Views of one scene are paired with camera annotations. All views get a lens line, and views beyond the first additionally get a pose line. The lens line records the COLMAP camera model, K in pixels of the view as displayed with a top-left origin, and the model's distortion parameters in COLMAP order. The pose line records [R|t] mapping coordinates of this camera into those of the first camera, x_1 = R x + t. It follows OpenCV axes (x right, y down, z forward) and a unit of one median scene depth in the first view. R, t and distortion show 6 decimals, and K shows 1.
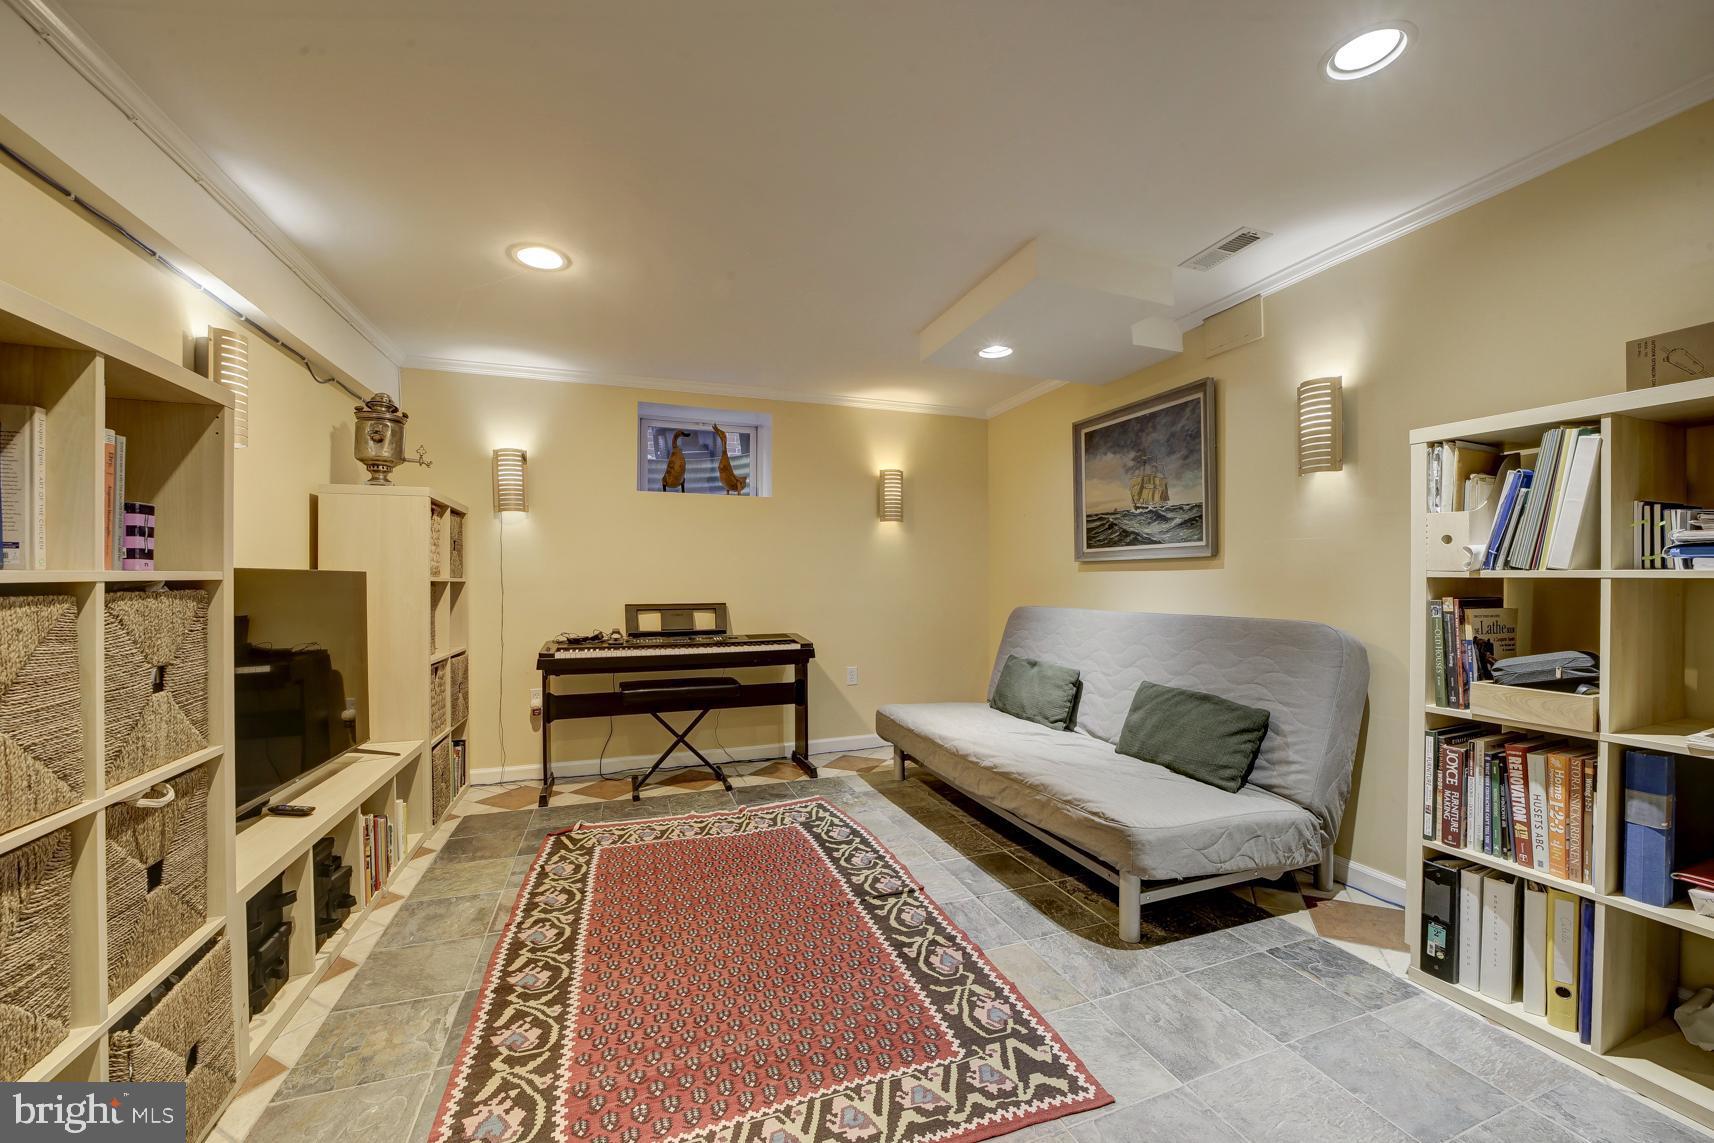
lens RADIAL K [[695.3, 0, 862.6], [0, 695.3, 586.6], [0, 0, 1]] dist [0.000406, 0.000034]
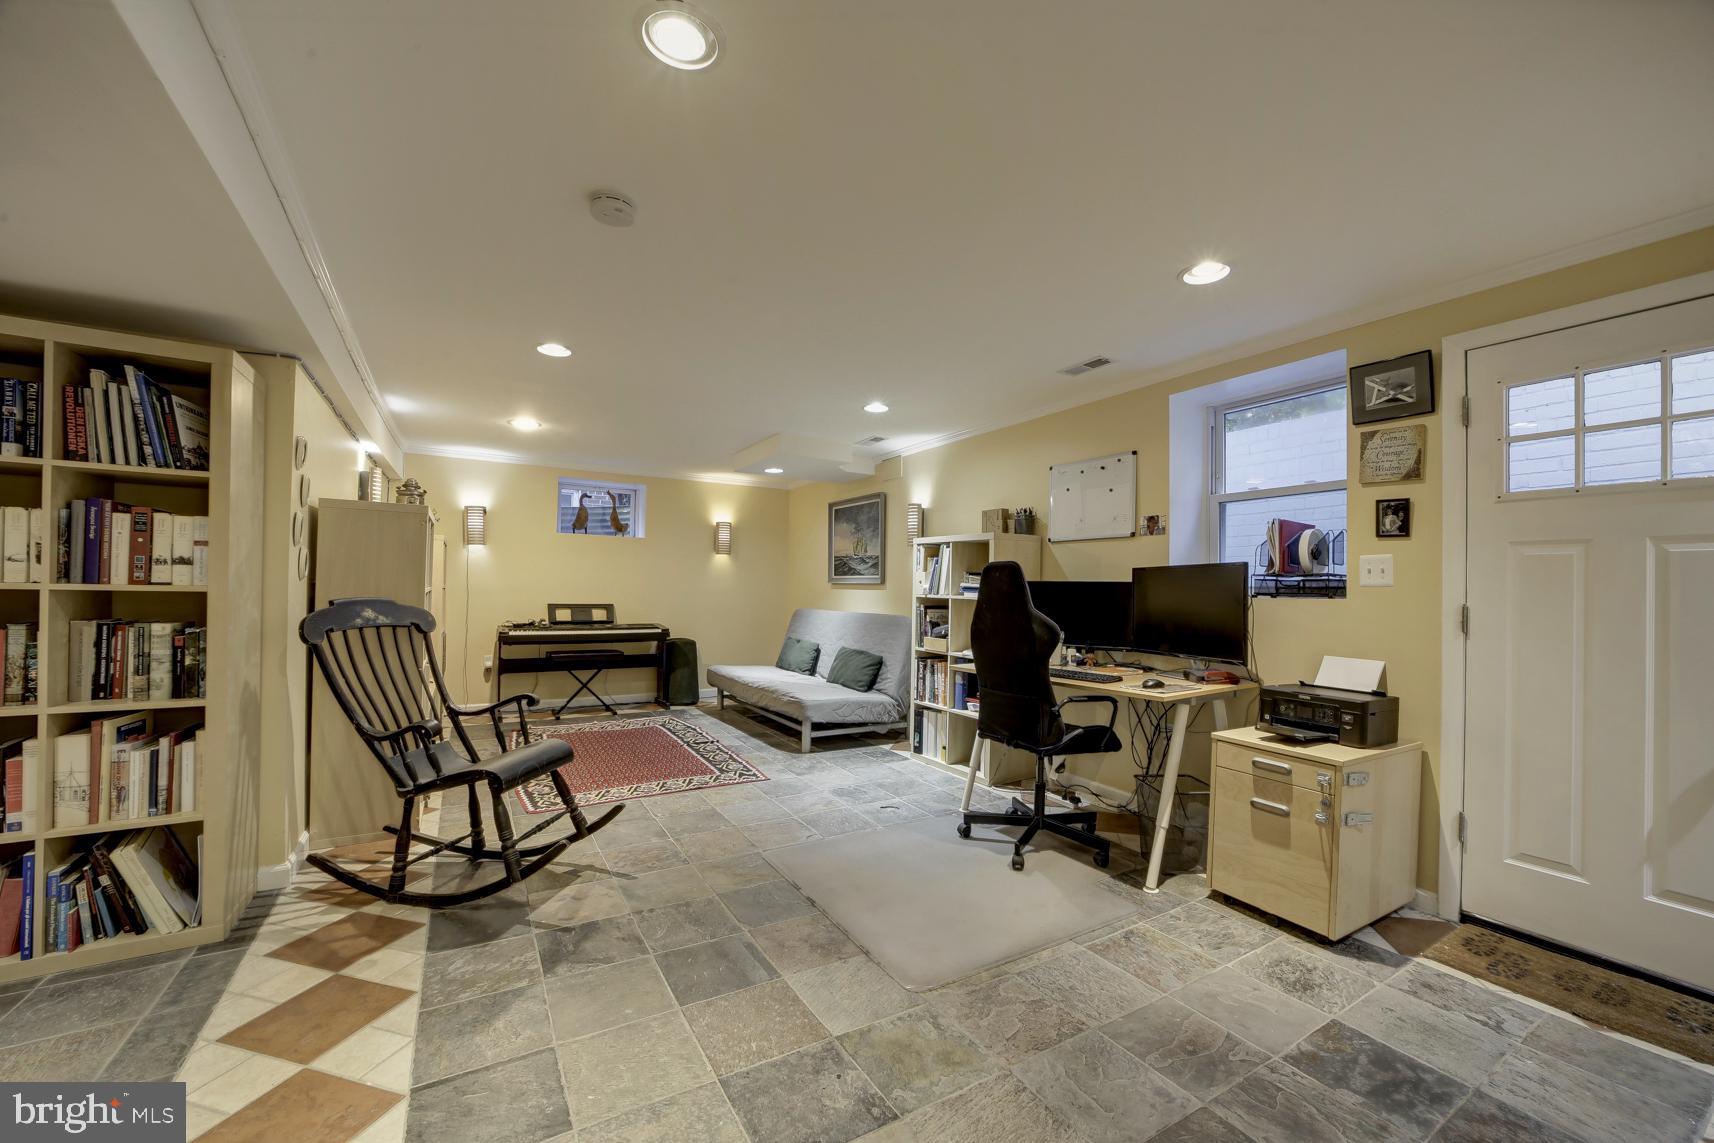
lens RADIAL K [[660.3, 0, 867.5], [0, 660.3, 594.0], [0, 0, 1]] dist [-0.001000, -0.000065]
pose [[0.979082, 0.019258, 0.202550, 0.117204], [-0.019071, 0.999814, -0.002878, -0.010265], [-0.202568, -0.001045, 0.979268, -1.056881]]
